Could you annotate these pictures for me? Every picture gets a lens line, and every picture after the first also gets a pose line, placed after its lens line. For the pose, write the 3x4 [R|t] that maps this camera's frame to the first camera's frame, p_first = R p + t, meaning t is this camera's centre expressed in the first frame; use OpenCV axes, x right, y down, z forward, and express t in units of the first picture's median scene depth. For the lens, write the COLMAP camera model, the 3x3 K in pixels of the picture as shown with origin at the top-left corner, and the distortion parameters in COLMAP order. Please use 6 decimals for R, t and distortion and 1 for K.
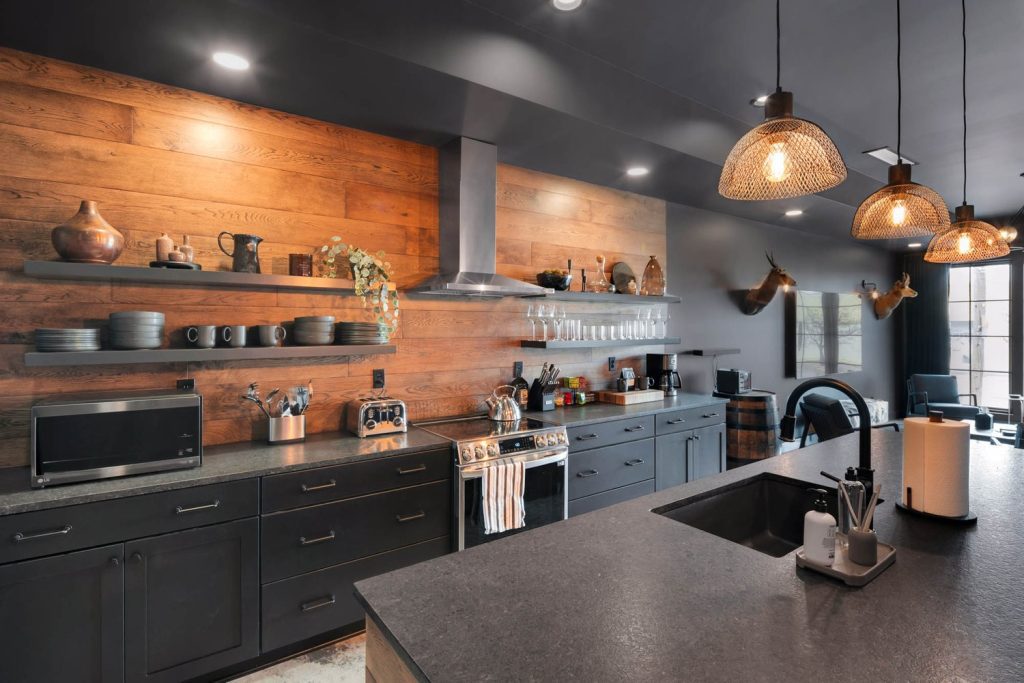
lens RADIAL K [[511.0, 0, 510.5], [0, 511.0, 327.3], [0, 0, 1]] dist [0.013869, -0.000146]
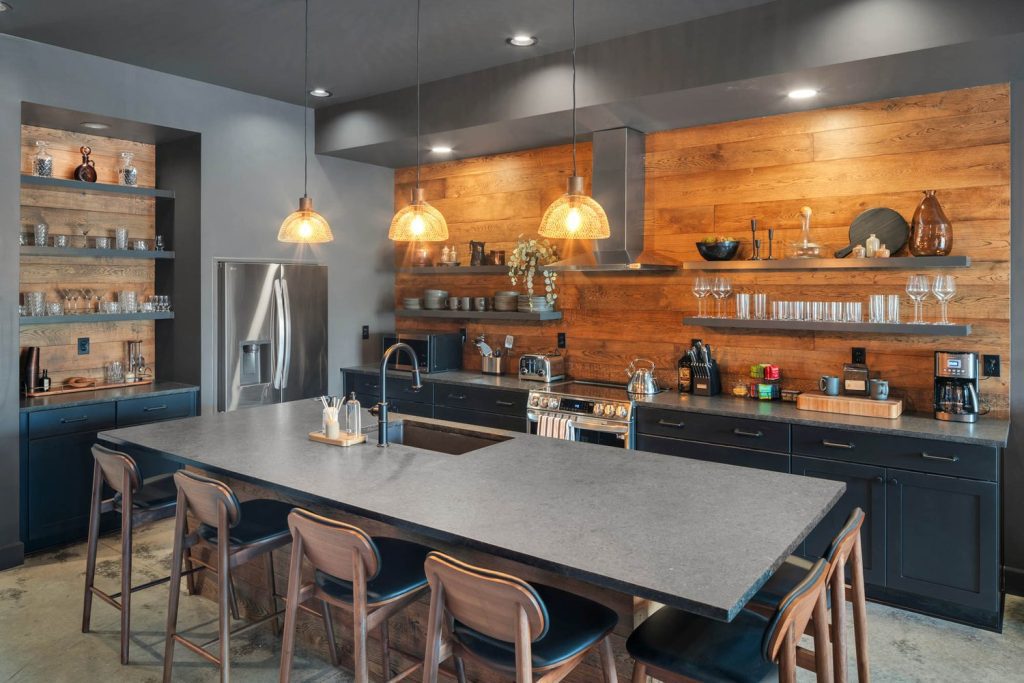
lens RADIAL K [[698.1, 0, 512.8], [0, 698.1, 286.8], [0, 0, 1]] dist [-0.008327, 0.000698]
pose [[0.300553, -0.000256, -0.953765, 1.162785], [-0.002355, 0.999997, -0.001011, -0.025126], [0.953762, 0.002550, 0.300552, 0.325258]]
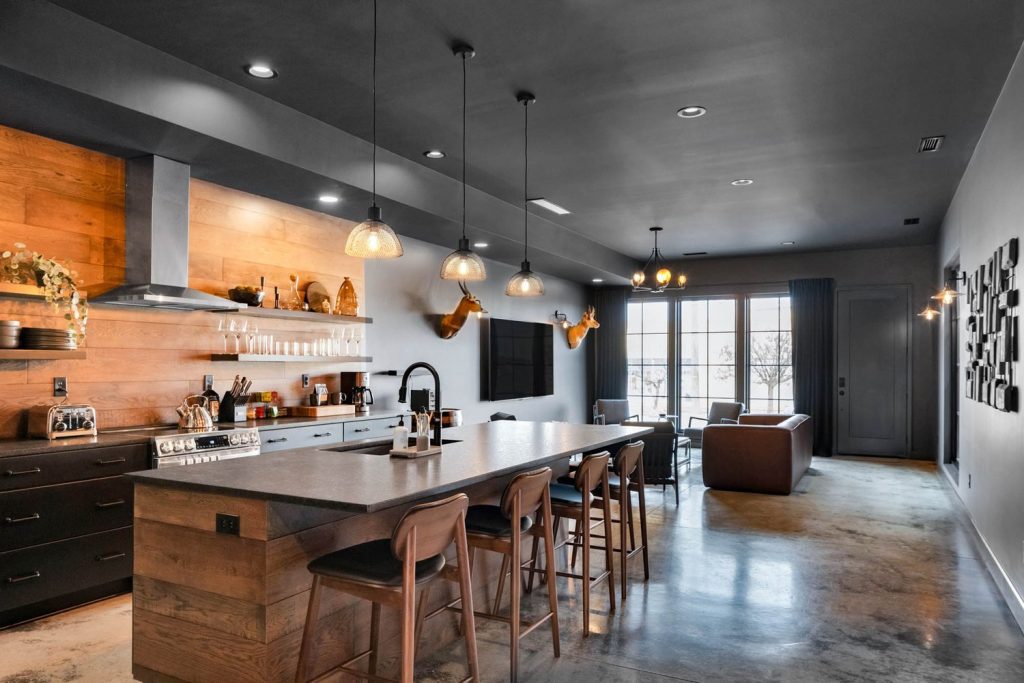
lens RADIAL K [[694.9, 0, 510.3], [0, 694.9, 363.8], [0, 0, 1]] dist [-0.007676, -0.000947]
pose [[0.896563, 0.004553, 0.442893, -0.060422], [-0.003895, 0.999990, -0.002396, 0.048375], [-0.442900, 0.000423, 0.896571, -0.519679]]
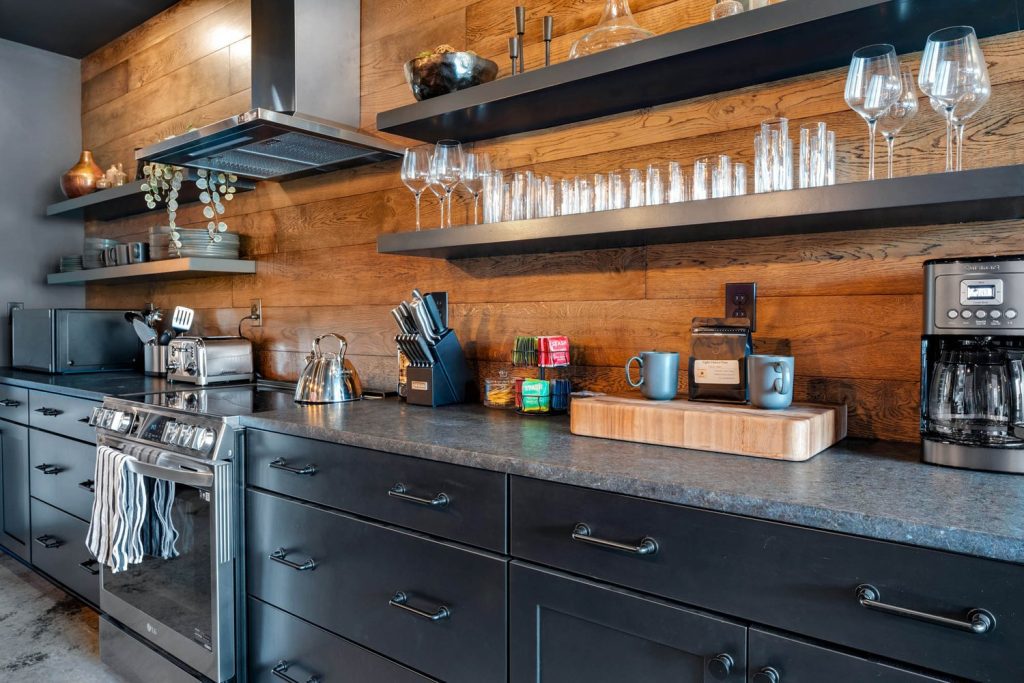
lens RADIAL K [[688.3, 0, 512.0], [0, 688.3, 341.5], [0, 0, 1]] dist [-0.007686, -0.001852]
pose [[0.273274, 0.027673, -0.961538, 0.640562], [-0.000471, 0.999590, 0.028634, 0.097818], [0.961936, -0.007372, 0.273175, 0.940966]]
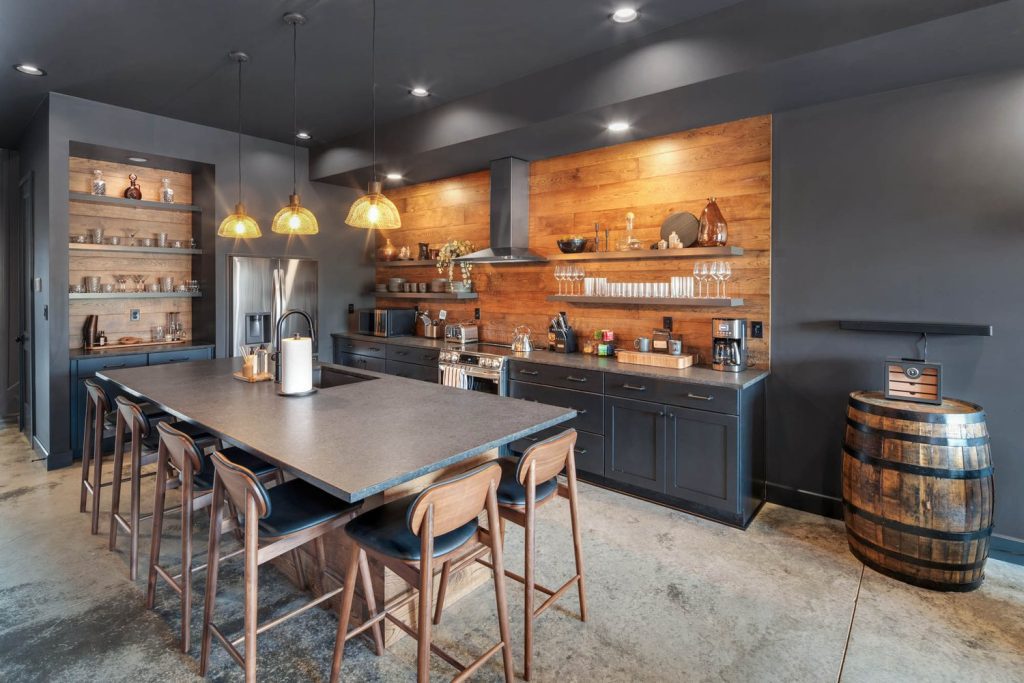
lens RADIAL K [[496.7, 0, 513.3], [0, 496.7, 289.4], [0, 0, 1]] dist [0.001500, -0.000273]
pose [[0.250671, 0.007164, -0.968046, 1.215757], [-0.004257, 0.999971, 0.006298, 0.005942], [0.968063, 0.002542, 0.250694, 0.607469]]
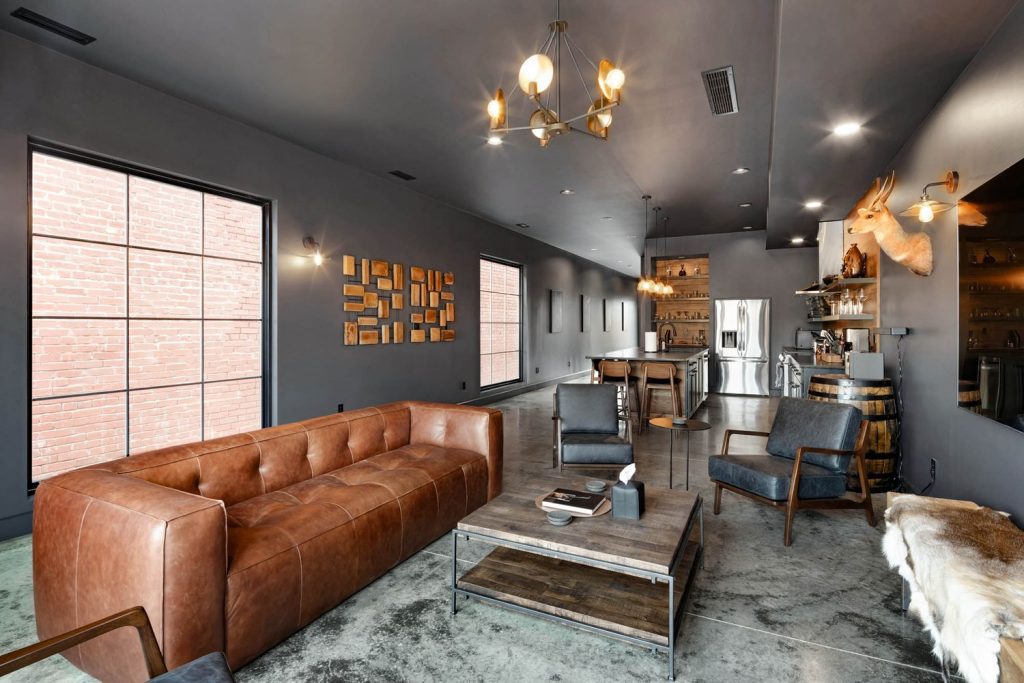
lens RADIAL K [[505.5, 0, 508.5], [0, 505.5, 319.8], [0, 0, 1]] dist [0.001485, -0.000043]
pose [[-0.888569, -0.005901, -0.458704, 1.876459], [-0.001771, 0.999954, -0.009434, 0.057925], [0.458739, -0.007570, -0.888539, 2.074898]]
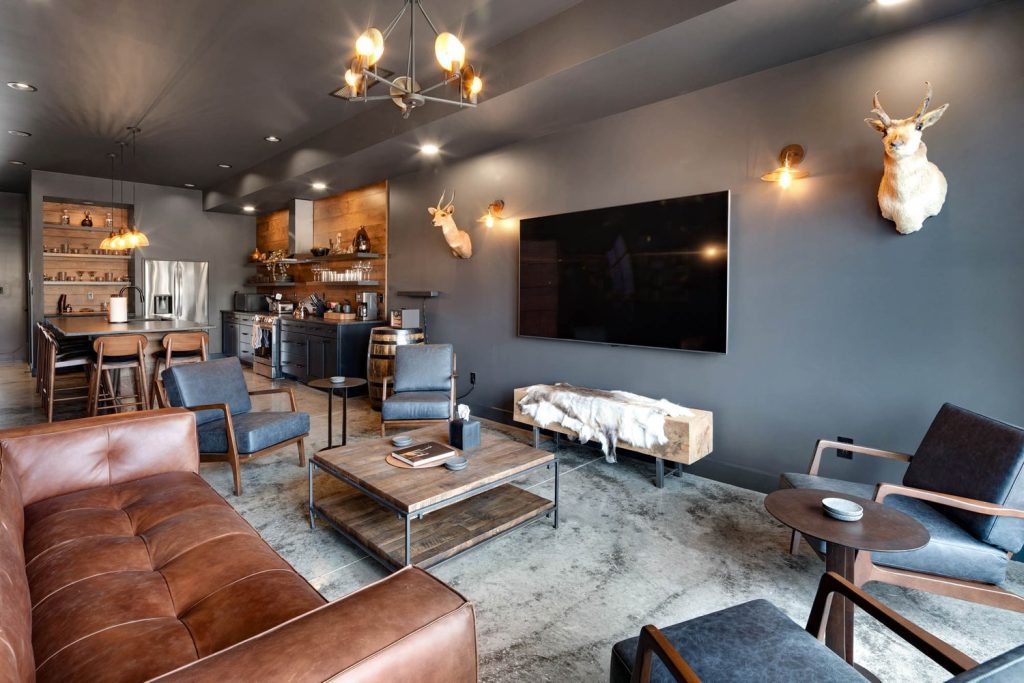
lens RADIAL K [[500.0, 0, 513.7], [0, 500.0, 296.5], [0, 0, 1]] dist [0.002623, 0.000238]
pose [[0.167337, 0.012268, -0.985823, 2.234070], [-0.004912, 0.999921, 0.011609, 0.059483], [0.985887, 0.002899, 0.167384, 1.483625]]
